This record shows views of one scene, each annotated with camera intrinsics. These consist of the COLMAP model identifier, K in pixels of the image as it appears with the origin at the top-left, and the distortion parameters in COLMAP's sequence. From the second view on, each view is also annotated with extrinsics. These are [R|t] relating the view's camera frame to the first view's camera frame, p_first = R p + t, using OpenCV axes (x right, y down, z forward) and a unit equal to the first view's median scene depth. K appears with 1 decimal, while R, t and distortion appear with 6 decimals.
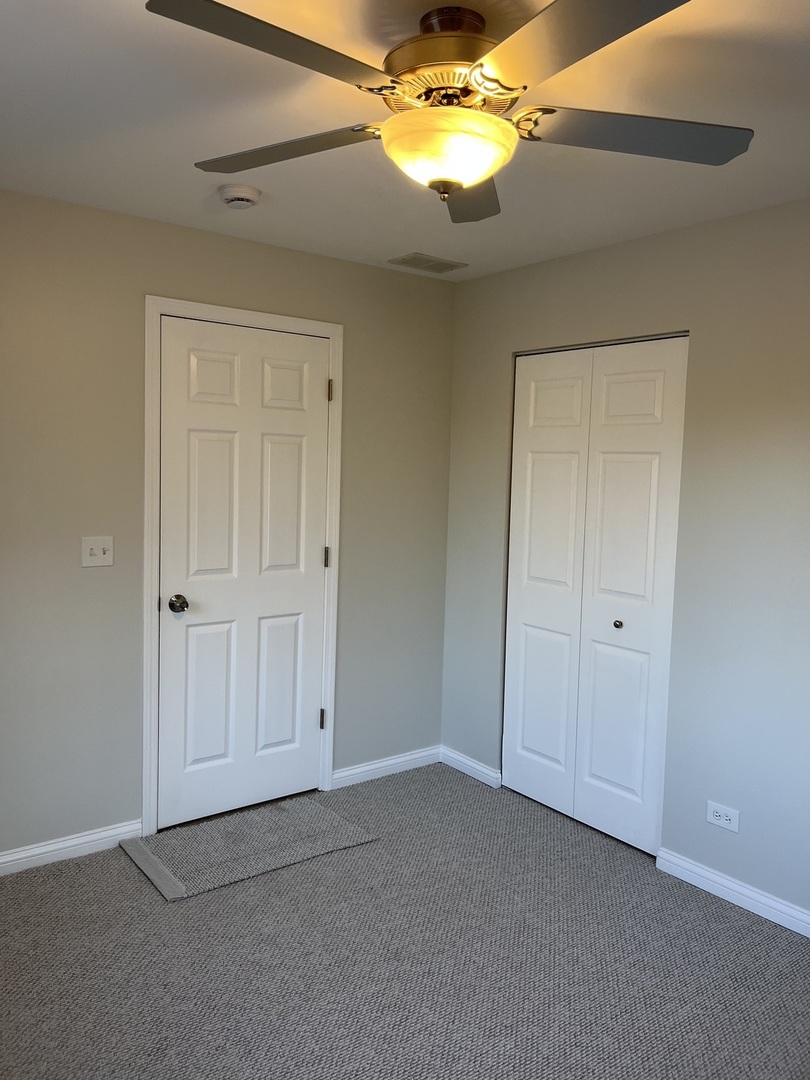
lens RADIAL K [[811.7, 0, 406.8], [0, 811.7, 530.6], [0, 0, 1]] dist [0.068854, -0.049623]
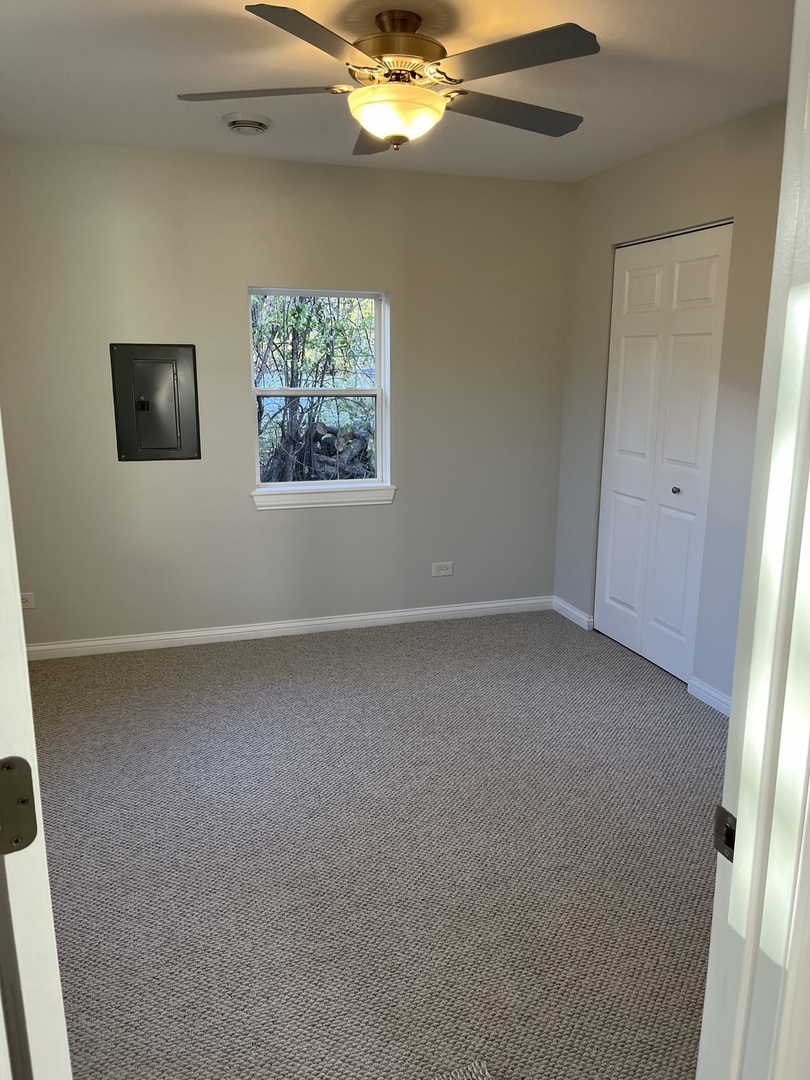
lens RADIAL K [[811.7, 0, 399.2], [0, 811.7, 547.6], [0, 0, 1]] dist [0.068854, -0.049623]
pose [[0.940725, 0.063923, -0.333092, 0.257848], [-0.017190, 0.989803, 0.141402, 0.036936], [0.338735, -0.127294, 0.932231, -0.194982]]
